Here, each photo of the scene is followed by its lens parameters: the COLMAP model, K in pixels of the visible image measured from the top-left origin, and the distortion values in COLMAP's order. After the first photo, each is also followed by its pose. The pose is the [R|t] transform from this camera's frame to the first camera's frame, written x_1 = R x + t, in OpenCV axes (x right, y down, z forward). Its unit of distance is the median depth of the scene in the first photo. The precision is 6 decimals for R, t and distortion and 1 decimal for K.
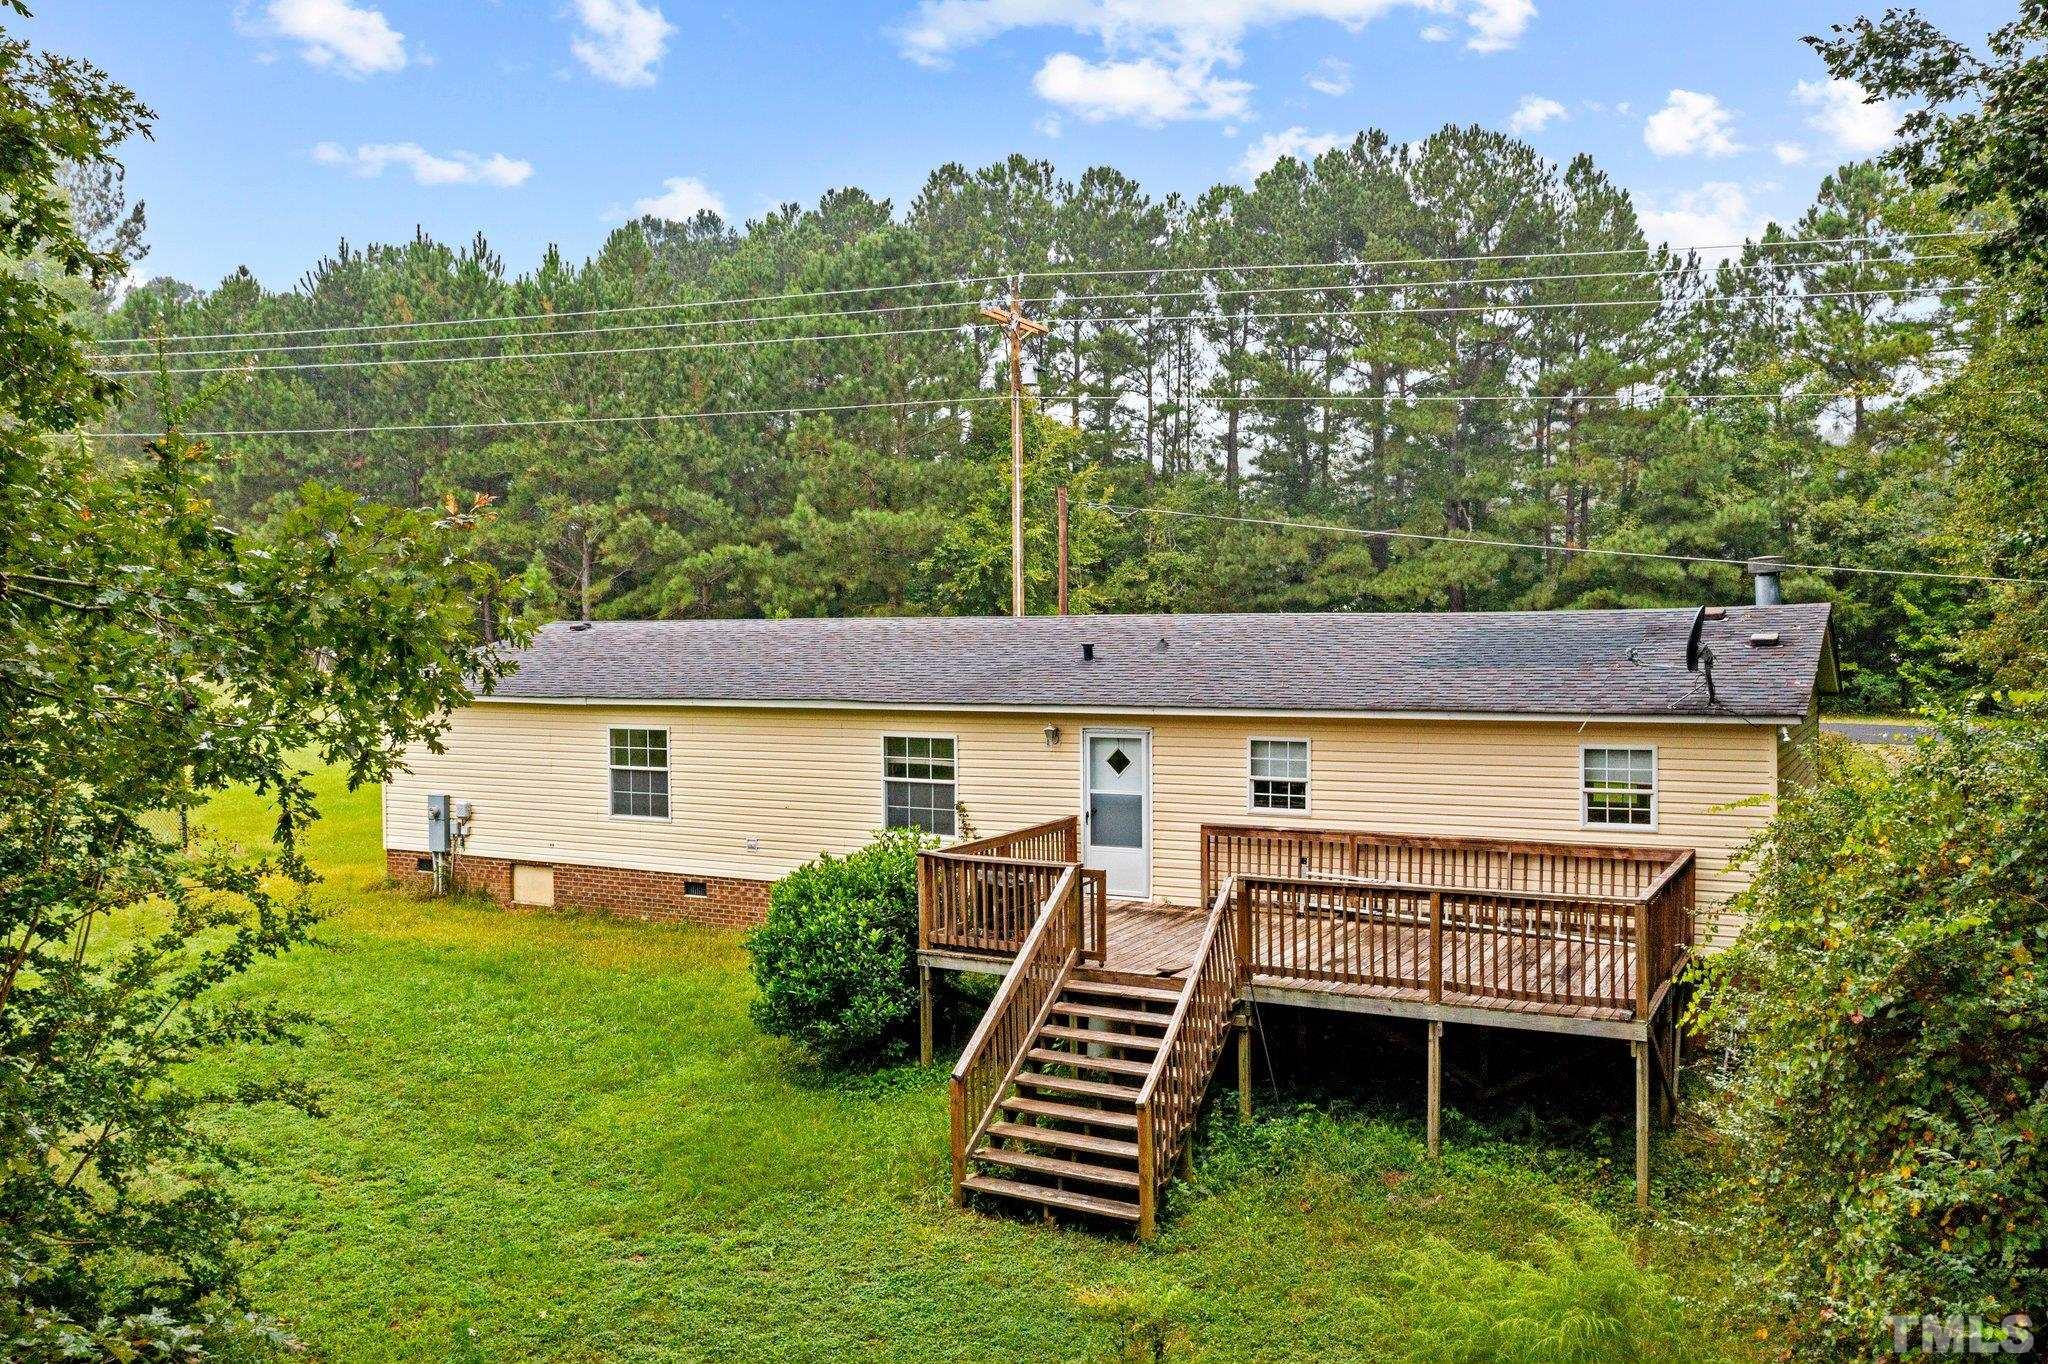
lens RADIAL K [[1630.8, 0, 1026.1], [0, 1630.8, 682.1], [0, 0, 1]] dist [-0.008431, 0.011257]
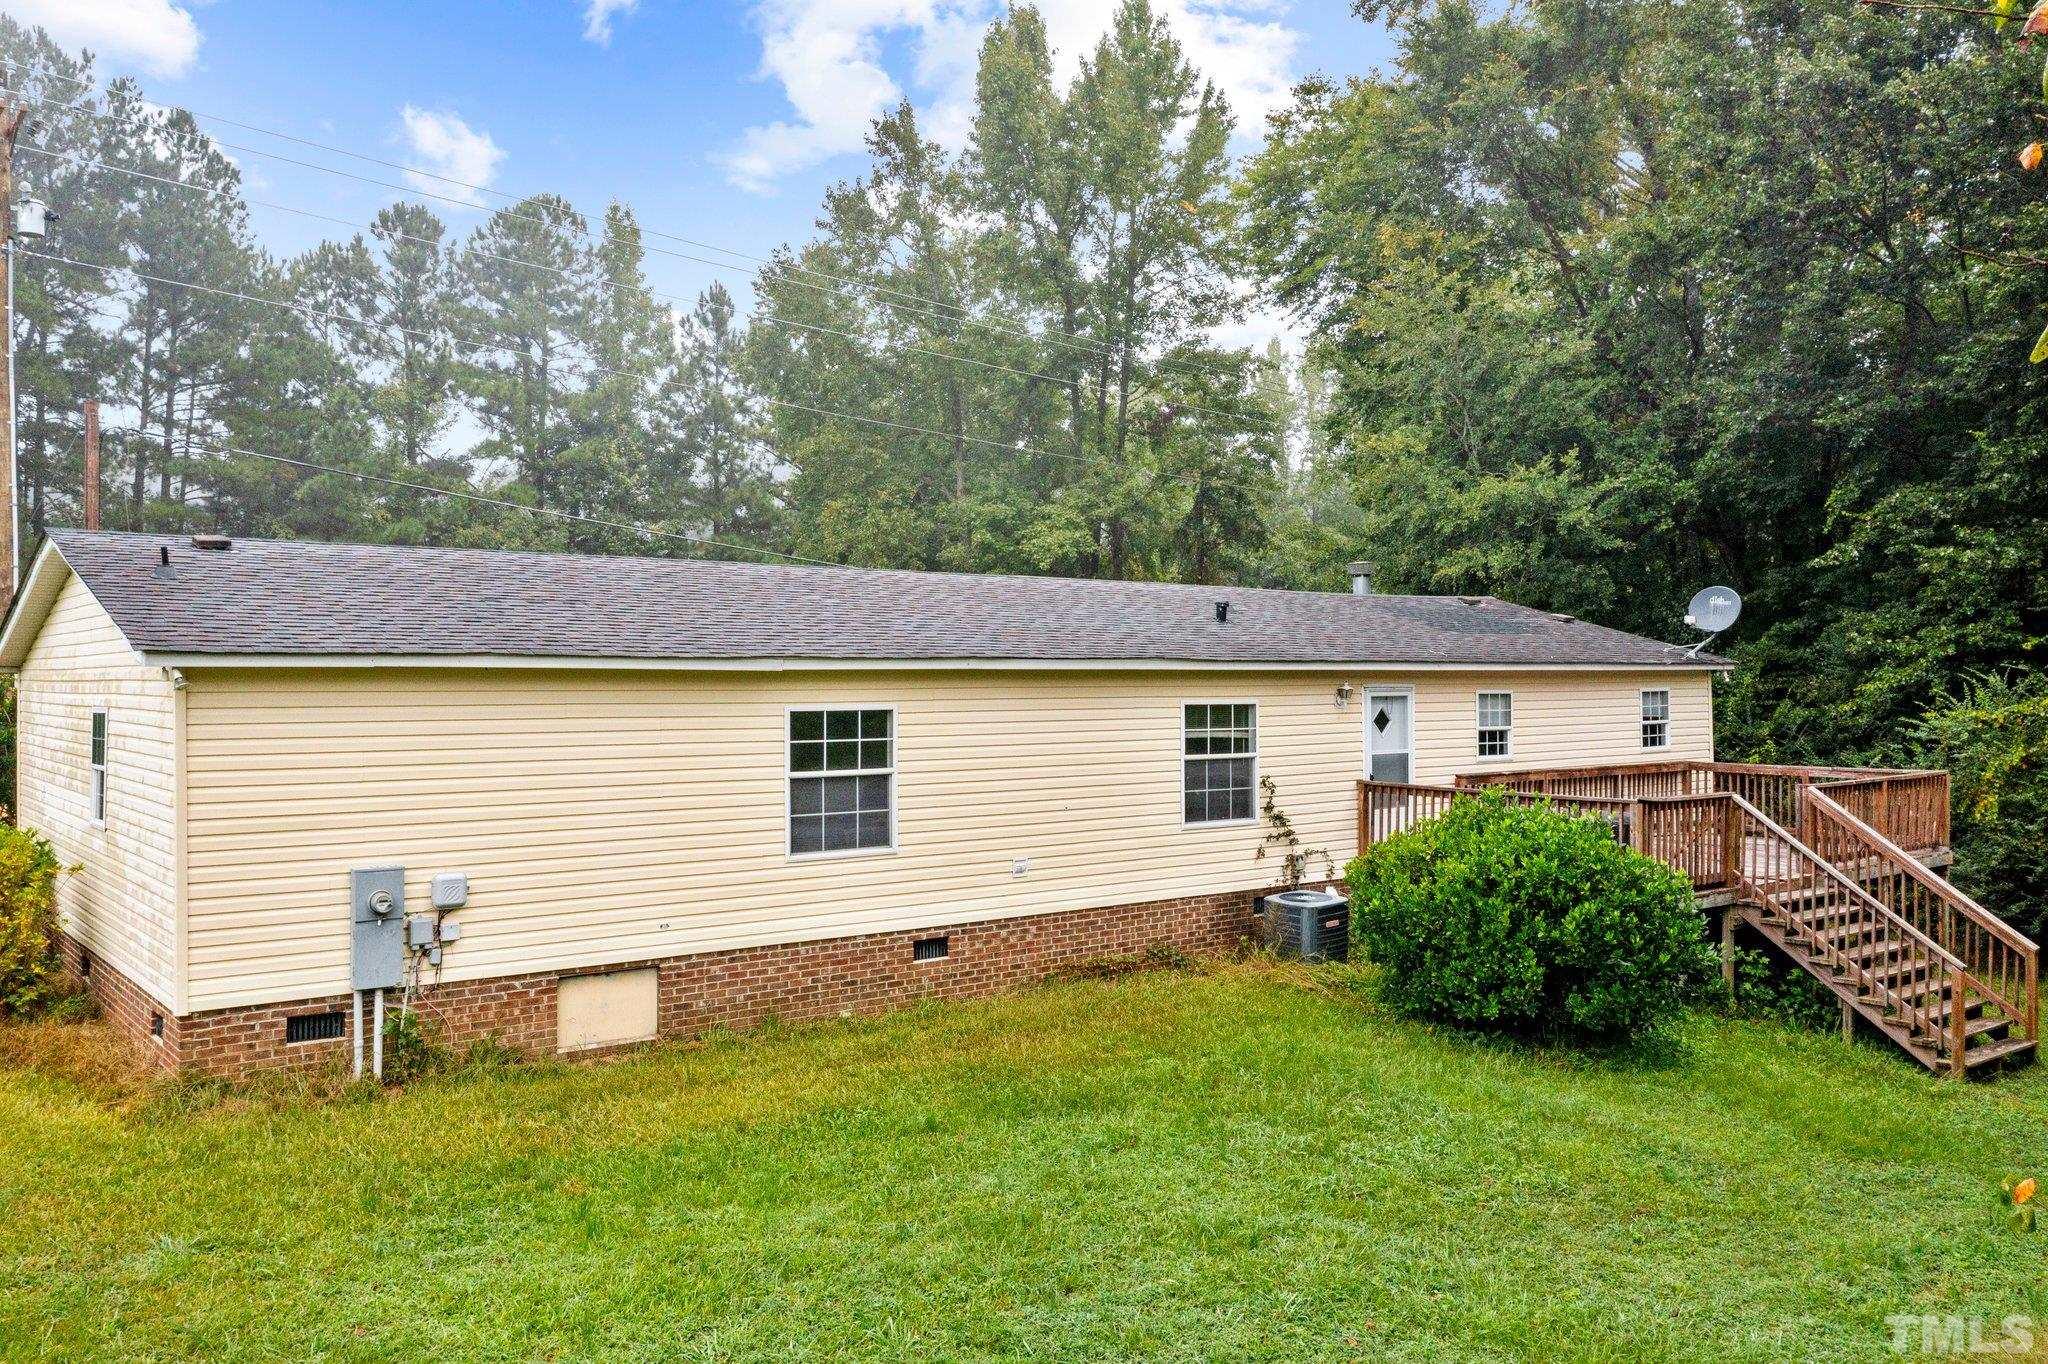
lens RADIAL K [[1630.8, 0, 1035.4], [0, 1630.8, 678.4], [0, 0, 1]] dist [-0.008431, 0.011257]
pose [[0.387259, 0.006040, 0.921951, -0.844841], [0.027035, 0.999474, -0.017904, 0.032188], [-0.921574, 0.031859, 0.386892, 0.744215]]
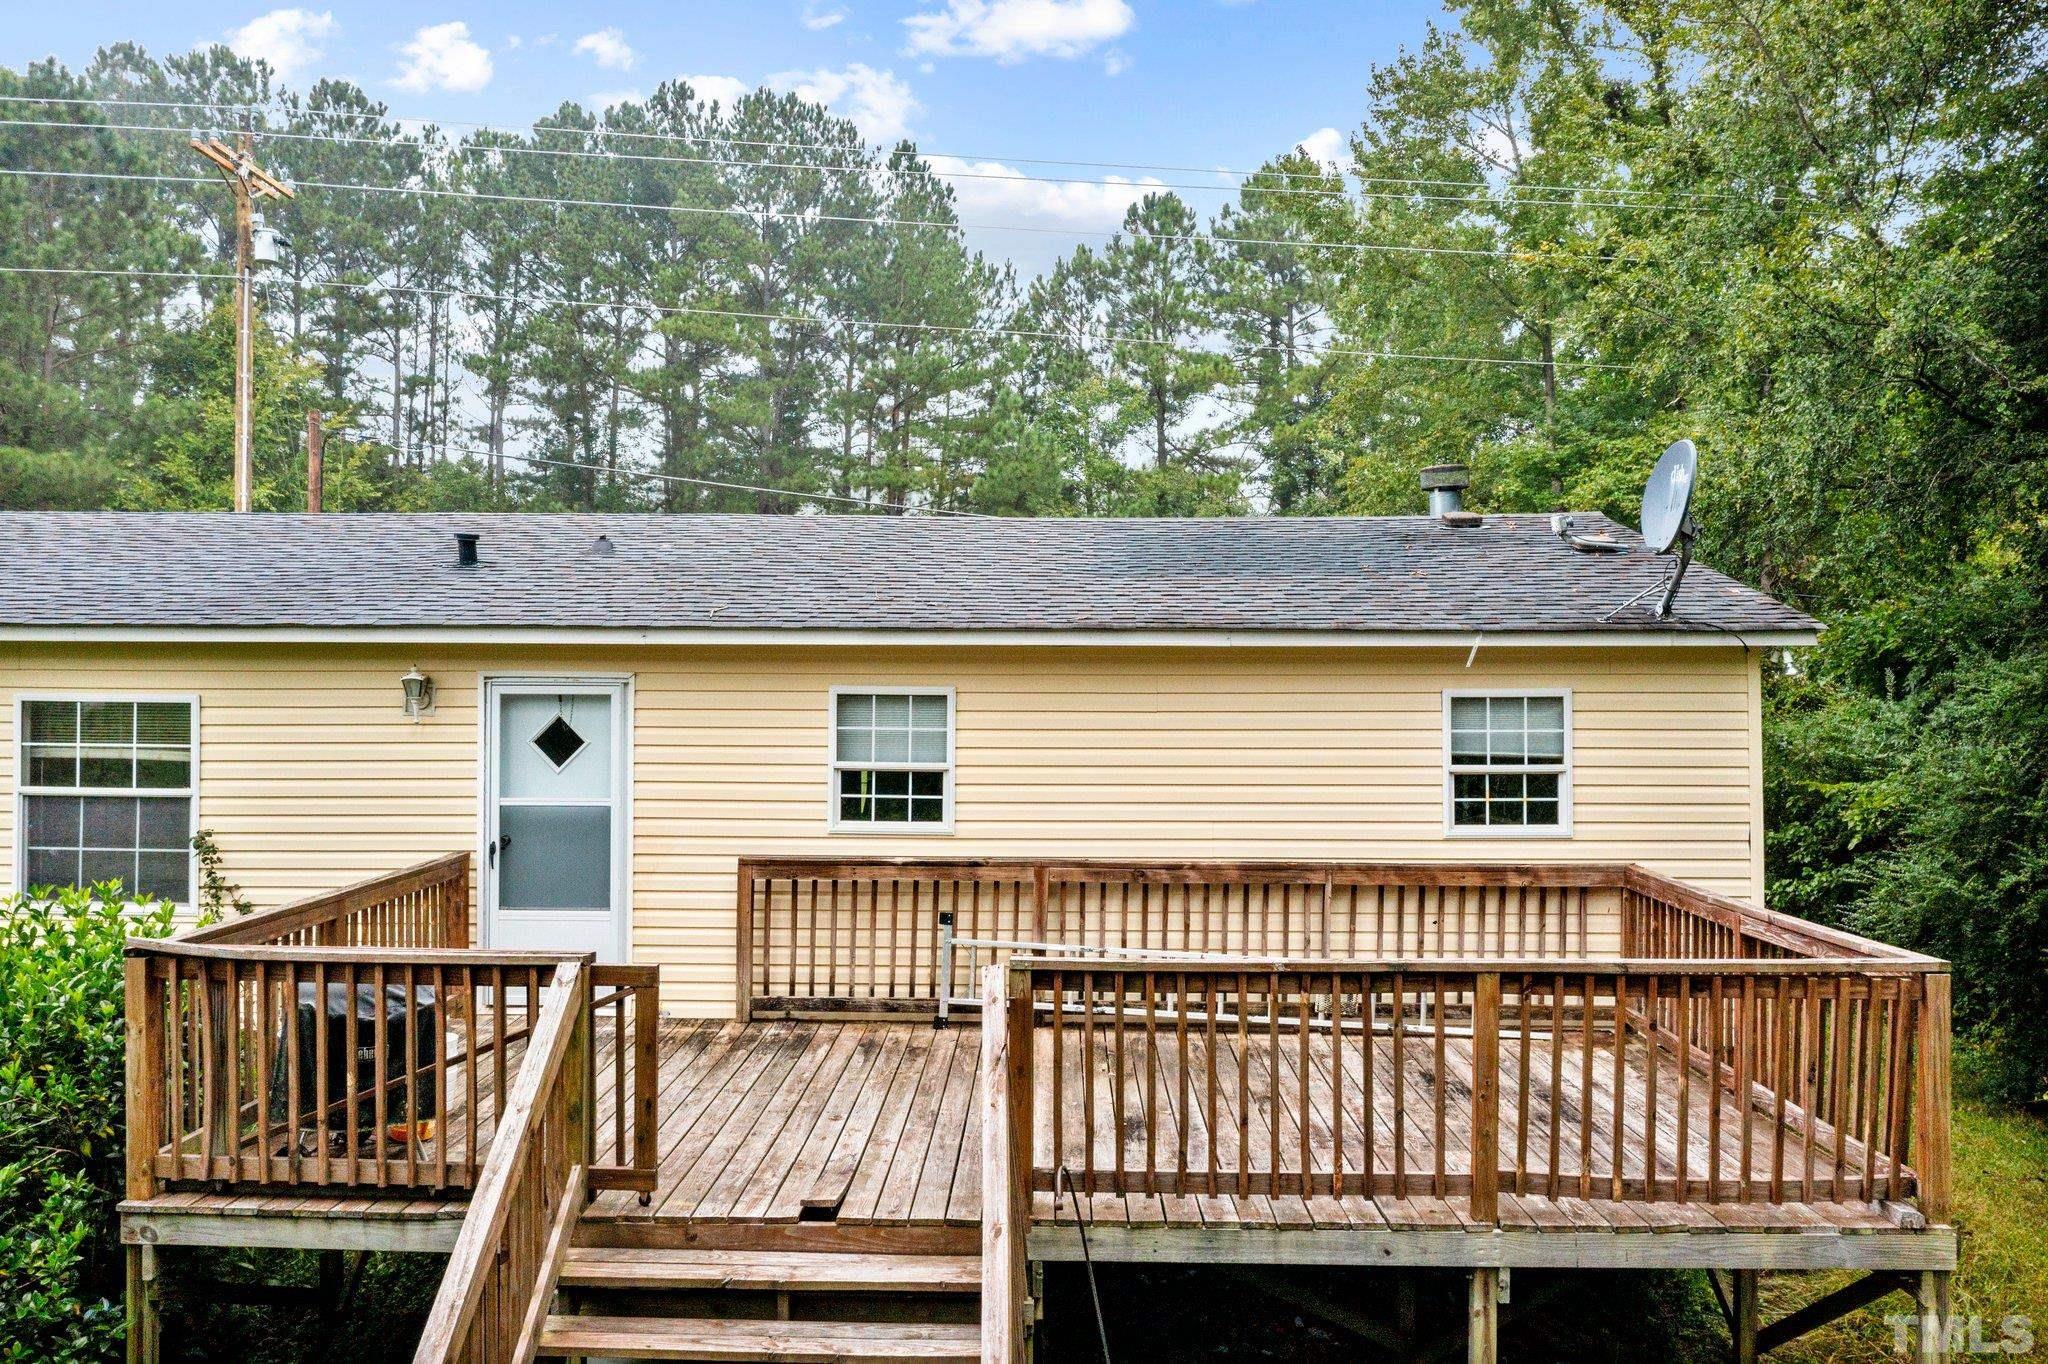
lens RADIAL K [[1630.8, 0, 1016.2], [0, 1630.8, 673.7], [0, 0, 1]] dist [-0.008431, 0.011257]
pose [[0.892986, 0.016512, 0.449781, -0.041433], [0.001060, 0.999247, -0.038788, 0.043341], [-0.450083, 0.035114, 0.892296, 0.439614]]
